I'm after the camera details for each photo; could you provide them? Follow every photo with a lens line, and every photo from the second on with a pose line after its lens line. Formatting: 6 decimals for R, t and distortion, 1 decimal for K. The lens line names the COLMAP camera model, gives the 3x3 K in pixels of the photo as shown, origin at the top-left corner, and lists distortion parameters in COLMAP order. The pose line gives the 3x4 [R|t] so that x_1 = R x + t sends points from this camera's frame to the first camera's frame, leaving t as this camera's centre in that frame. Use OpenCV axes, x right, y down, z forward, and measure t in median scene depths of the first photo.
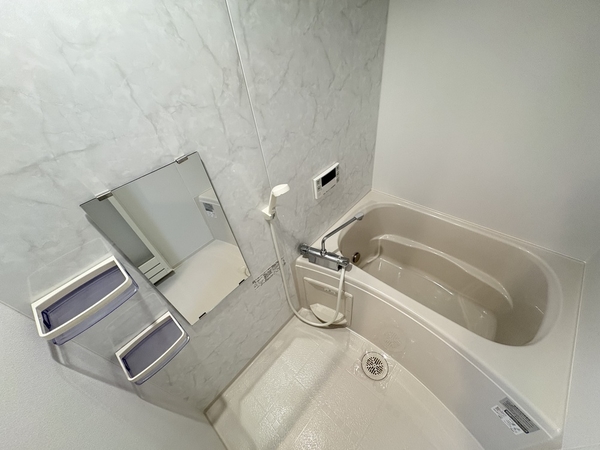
lens RADIAL K [[240.2, 0, 301.7], [0, 240.2, 226.5], [0, 0, 1]] dist [0.003101, 0.000122]
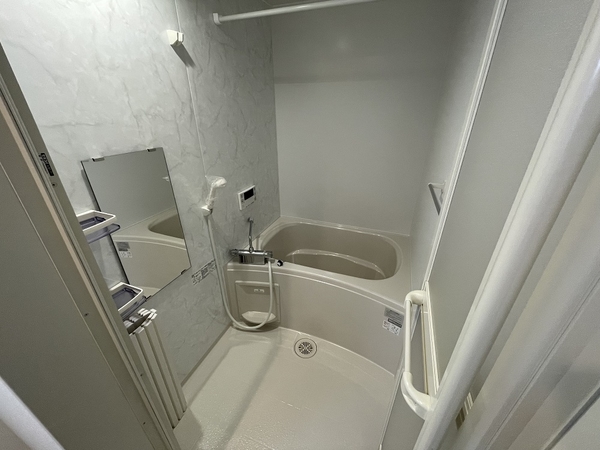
lens RADIAL K [[243.5, 0, 299.6], [0, 243.5, 223.5], [0, 0, 1]] dist [0.006893, -0.001550]
pose [[0.928341, -0.057721, 0.367222, -0.174903], [0.171404, 0.943054, -0.285080, 0.509470], [-0.329855, 0.327595, 0.885369, -0.314953]]
